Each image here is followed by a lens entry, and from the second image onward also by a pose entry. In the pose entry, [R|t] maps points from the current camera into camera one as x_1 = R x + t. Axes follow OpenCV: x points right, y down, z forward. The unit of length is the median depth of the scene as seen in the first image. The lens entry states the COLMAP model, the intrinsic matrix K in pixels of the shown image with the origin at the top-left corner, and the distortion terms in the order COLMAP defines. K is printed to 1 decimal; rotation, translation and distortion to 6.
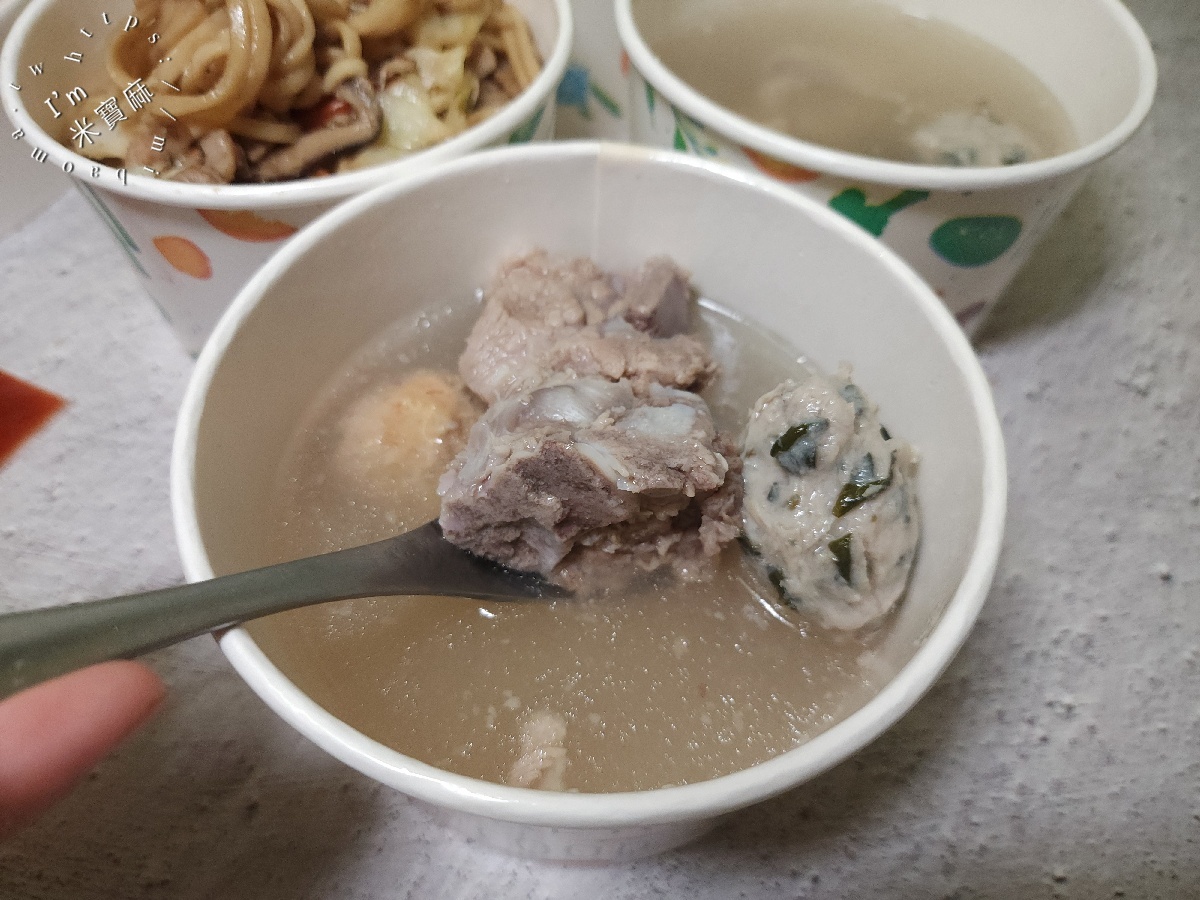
lens RADIAL K [[849.3, 0, 600.0], [0, 849.3, 450.0], [0, 0, 1]] dist [-0.000424, -0.004499]
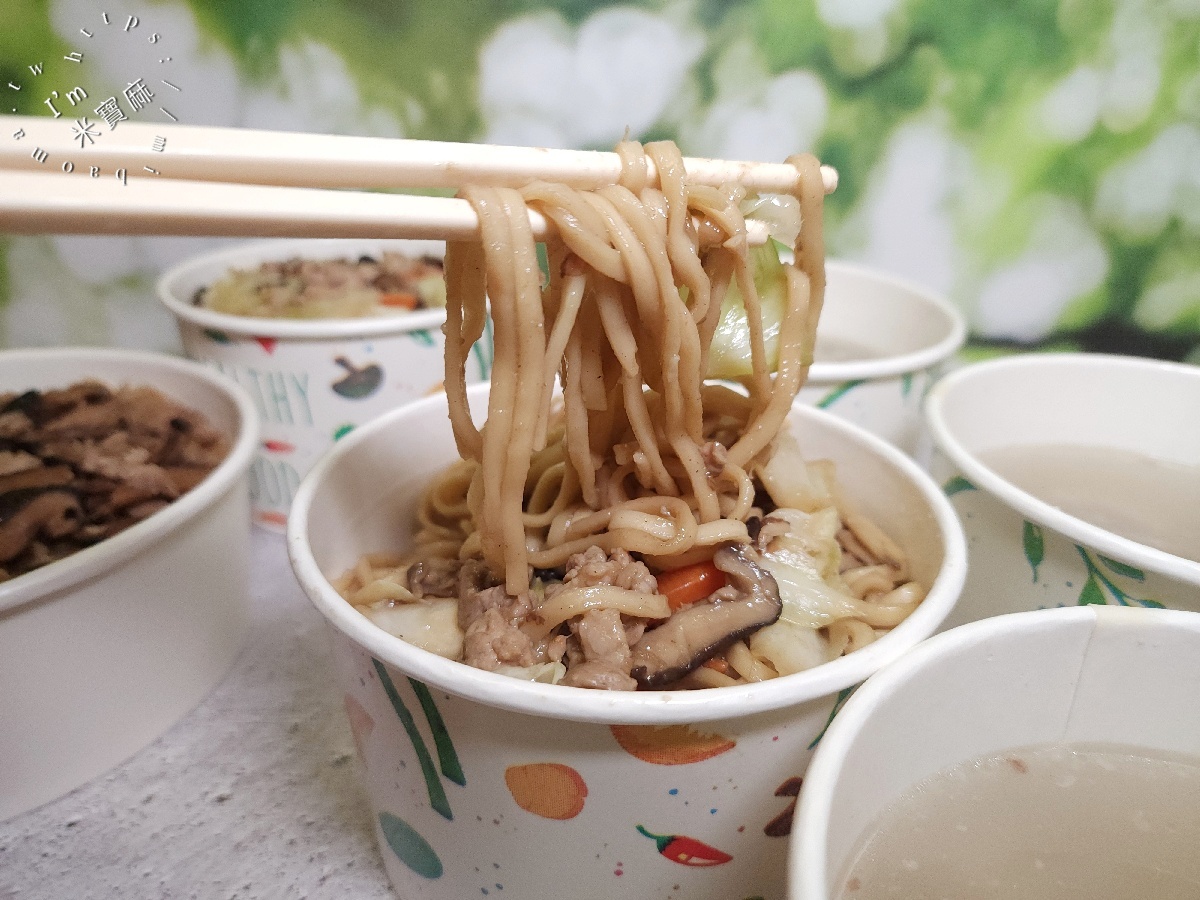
lens RADIAL K [[849.3, 0, 600.0], [0, 849.3, 450.0], [0, 0, 1]] dist [-0.000424, -0.004499]
pose [[0.997273, -0.048070, 0.056007, -0.456426], [0.069390, 0.869216, -0.489539, -0.119614], [-0.025150, 0.492090, 0.870181, 0.230569]]
